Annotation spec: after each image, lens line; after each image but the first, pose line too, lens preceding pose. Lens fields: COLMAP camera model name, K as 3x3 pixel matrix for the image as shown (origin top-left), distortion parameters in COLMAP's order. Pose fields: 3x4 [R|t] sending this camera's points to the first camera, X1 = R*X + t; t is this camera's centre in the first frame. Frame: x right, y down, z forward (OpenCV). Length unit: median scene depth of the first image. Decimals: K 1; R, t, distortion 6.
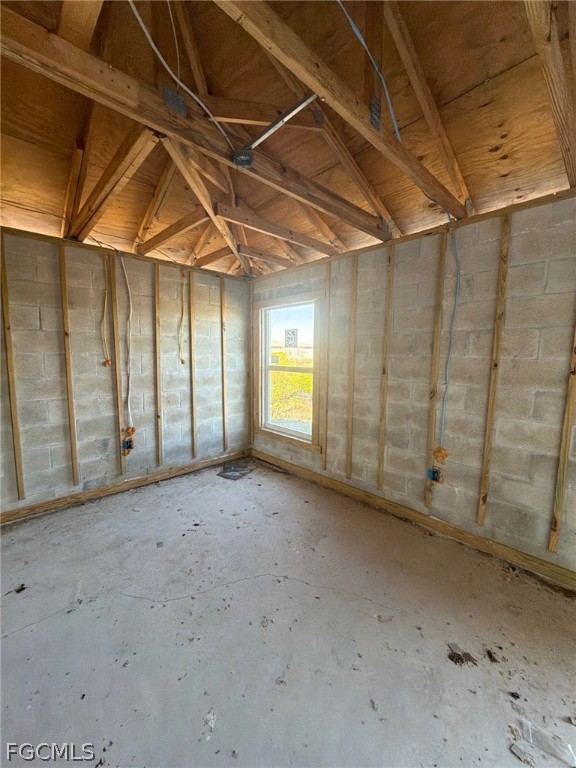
lens RADIAL K [[306.6, 0, 288.4], [0, 306.6, 383.0], [0, 0, 1]] dist [-0.002286, 0.000534]
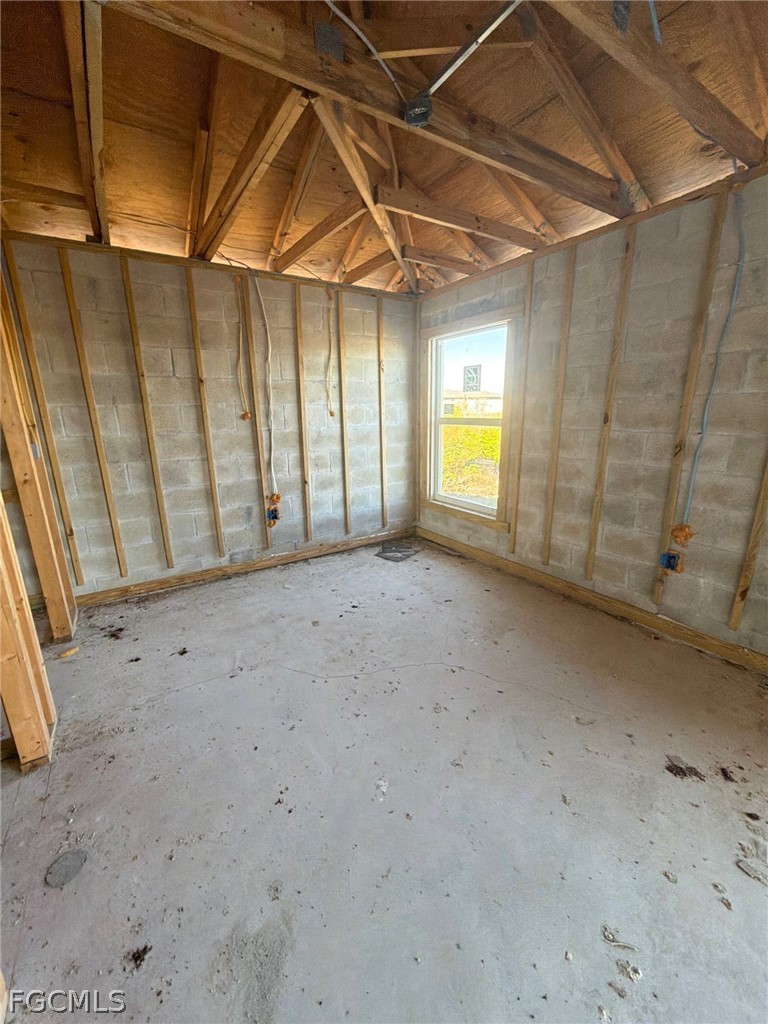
lens RADIAL K [[408.8, 0, 384.3], [0, 408.8, 511.7], [0, 0, 1]] dist [-0.002286, 0.000534]
pose [[0.982731, 0.021255, -0.183813, -0.017485], [0.006437, 0.988852, 0.148761, 0.036653], [0.184926, -0.147375, 0.971639, -0.057577]]
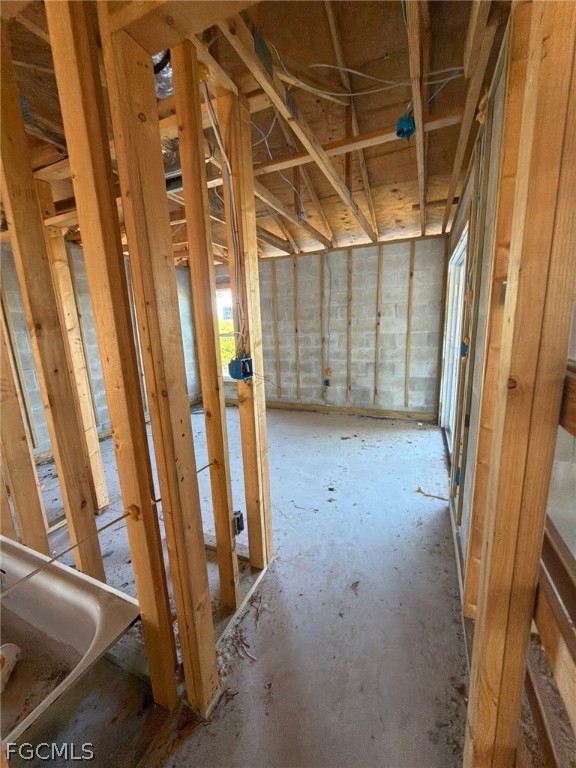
lens RADIAL K [[306.6, 0, 289.2], [0, 306.6, 383.7], [0, 0, 1]] dist [-0.002286, 0.000534]
pose [[0.920809, -0.119752, 0.371173, -0.483121], [0.085932, 0.990601, 0.106419, 0.085695], [-0.380429, -0.066096, 0.922445, -0.727185]]
